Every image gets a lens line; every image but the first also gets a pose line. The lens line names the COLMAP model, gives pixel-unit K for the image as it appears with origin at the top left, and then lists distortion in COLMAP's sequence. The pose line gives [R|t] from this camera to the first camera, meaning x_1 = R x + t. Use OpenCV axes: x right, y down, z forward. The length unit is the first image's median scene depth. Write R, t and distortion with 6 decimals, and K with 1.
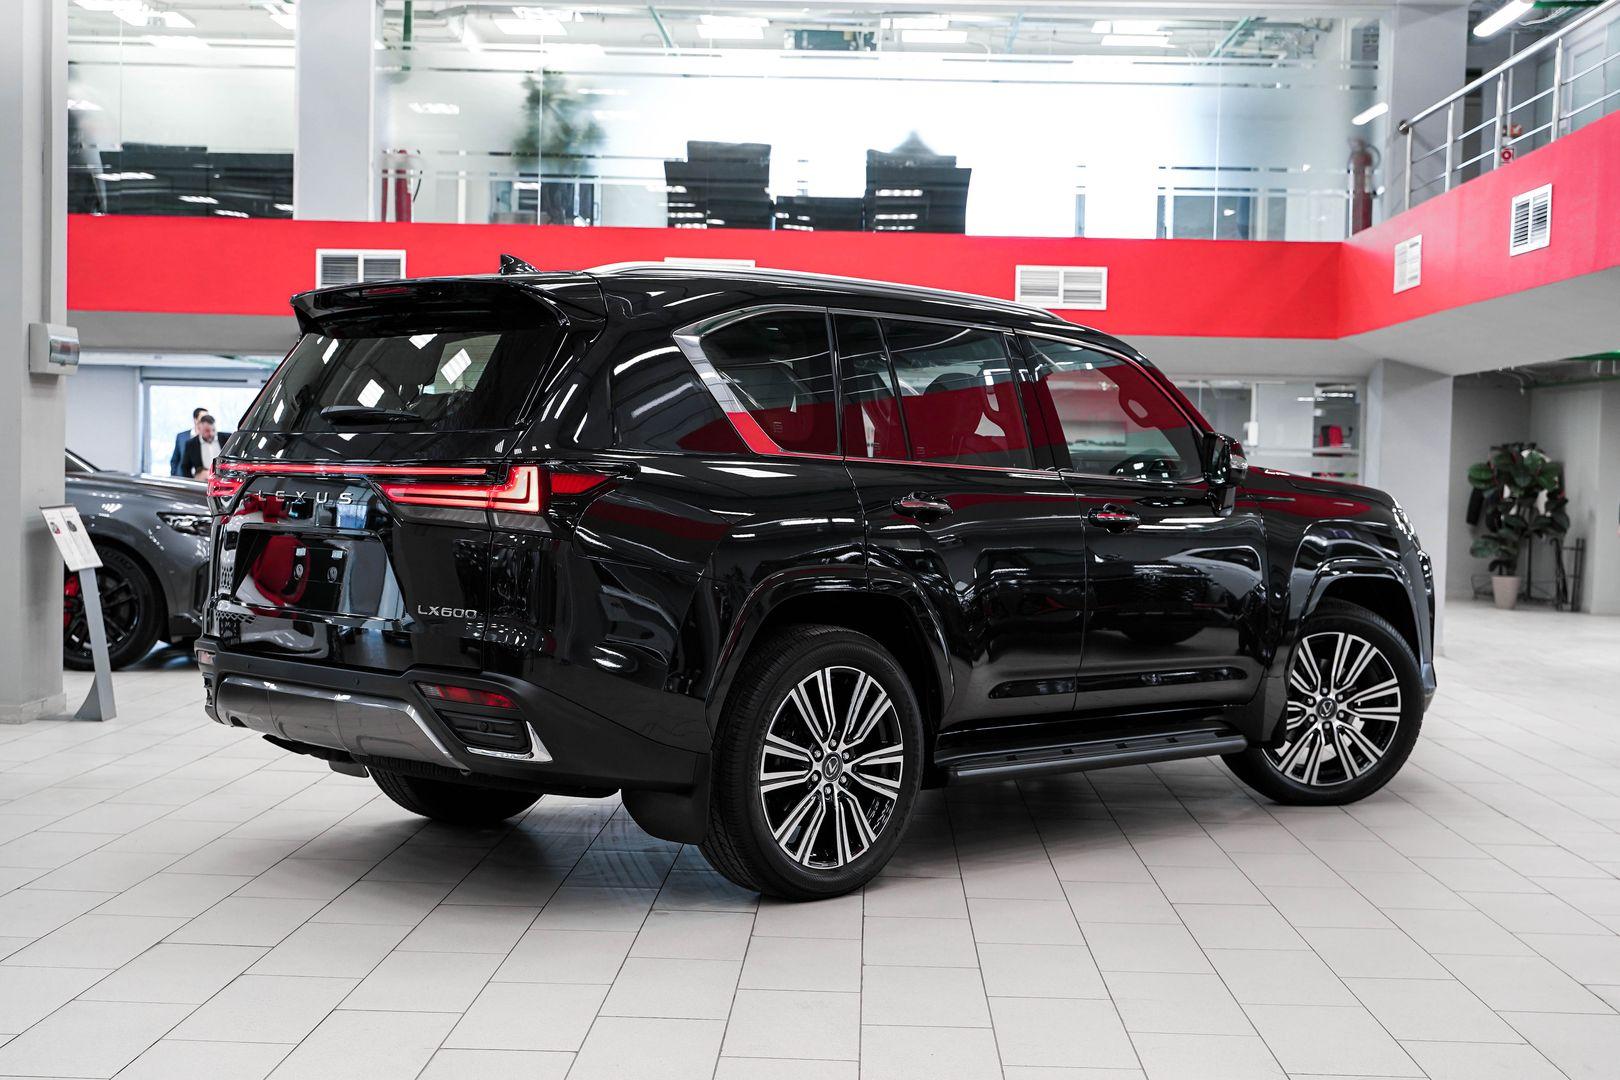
lens RADIAL K [[2002.4, 0, 802.7], [0, 2002.4, 539.2], [0, 0, 1]] dist [0.058564, 0.000000]
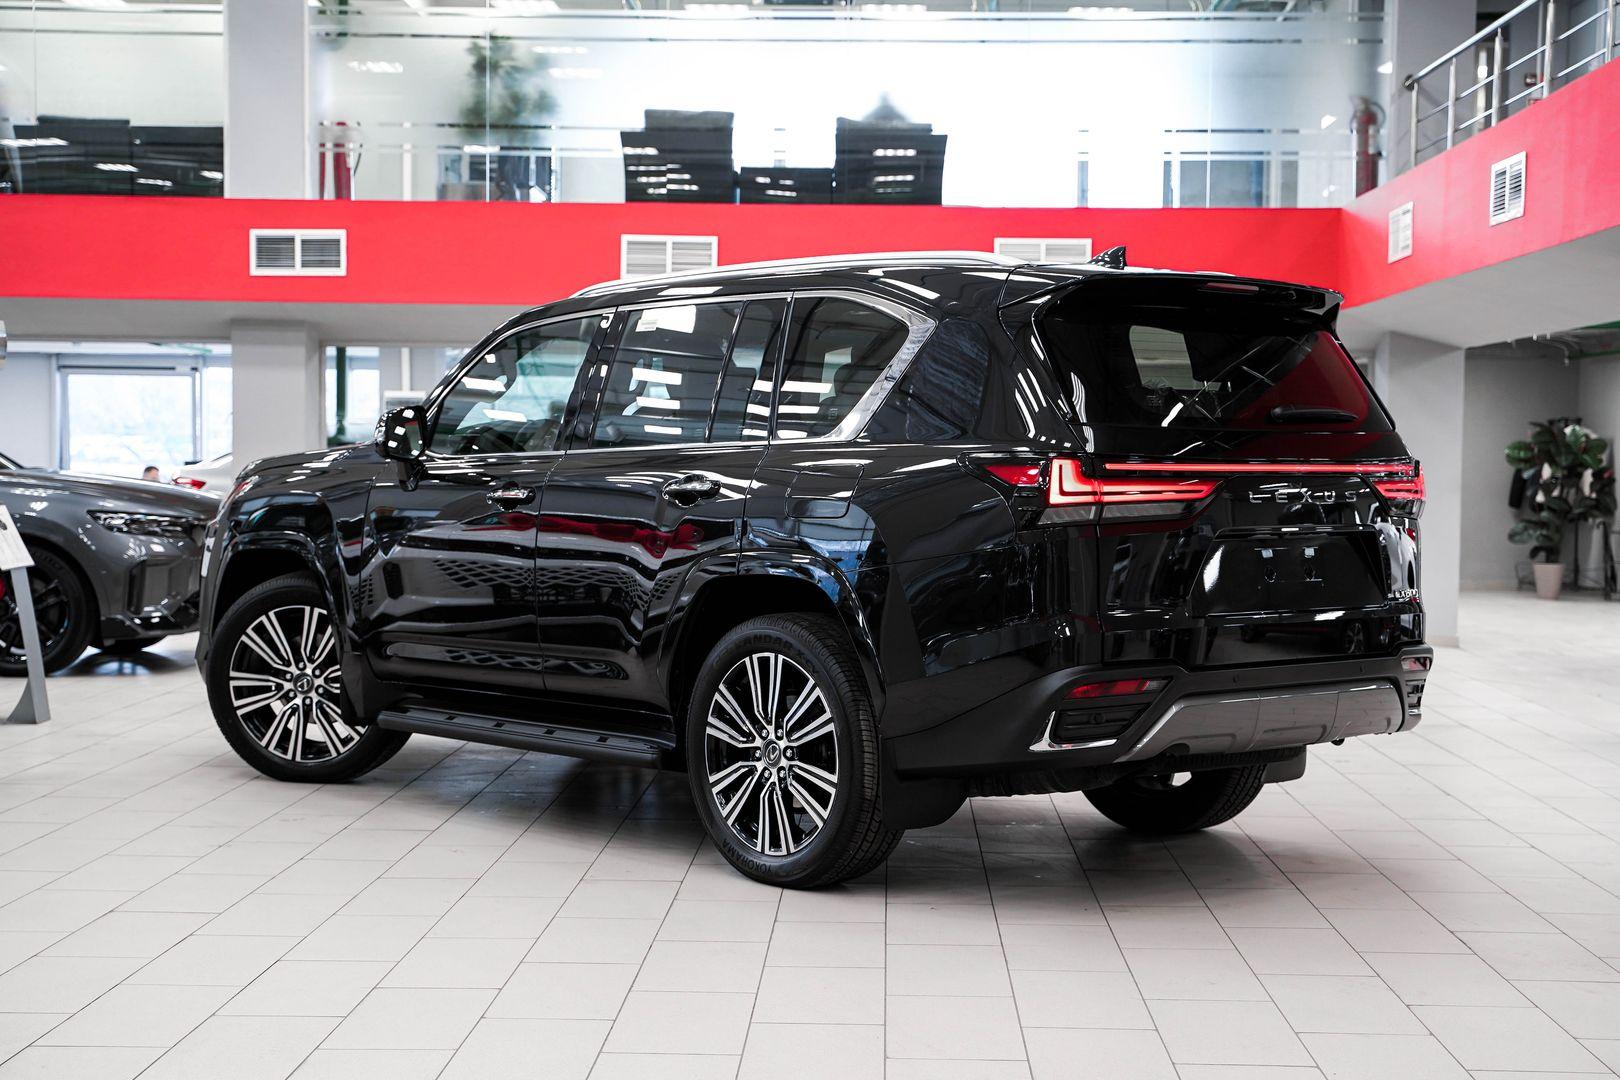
lens RADIAL K [[2353.1, 0, 821.0], [0, 2353.1, 540.8], [0, 0, 1]] dist [0.147213, 0.000000]
pose [[0.999912, -0.013058, -0.002500, 0.024887], [0.013058, 0.999915, -0.000063, 0.004492], [0.002500, 0.000031, 0.999997, -0.106713]]
